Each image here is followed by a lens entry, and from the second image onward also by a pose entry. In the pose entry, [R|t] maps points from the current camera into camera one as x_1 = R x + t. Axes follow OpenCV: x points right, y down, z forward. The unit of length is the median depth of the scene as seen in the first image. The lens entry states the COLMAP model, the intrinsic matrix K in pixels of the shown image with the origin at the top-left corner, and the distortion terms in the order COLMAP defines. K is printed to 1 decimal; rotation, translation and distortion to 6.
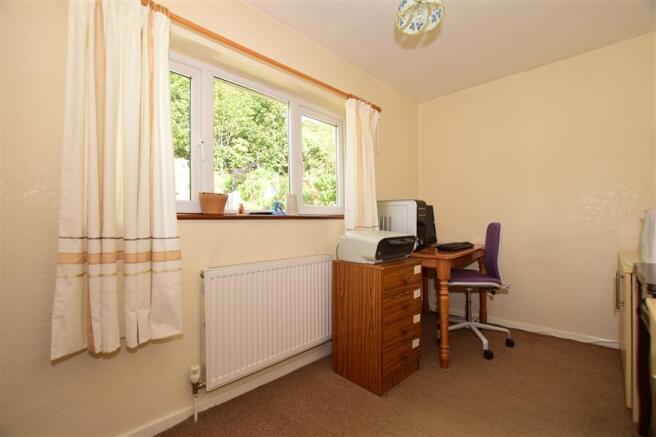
lens RADIAL K [[304.9, 0, 329.6], [0, 304.9, 218.2], [0, 0, 1]] dist [-0.025916, -0.000649]
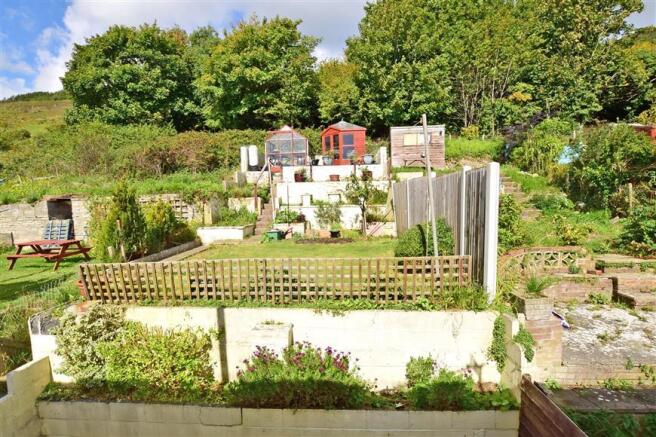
lens RADIAL K [[304.9, 0, 331.8], [0, 304.9, 222.8], [0, 0, 1]] dist [-0.025916, -0.000649]
pose [[0.659583, 0.062732, -0.749009, -0.031886], [0.026136, 0.993994, 0.106265, -0.018243], [0.751177, -0.089667, 0.653983, 0.157129]]
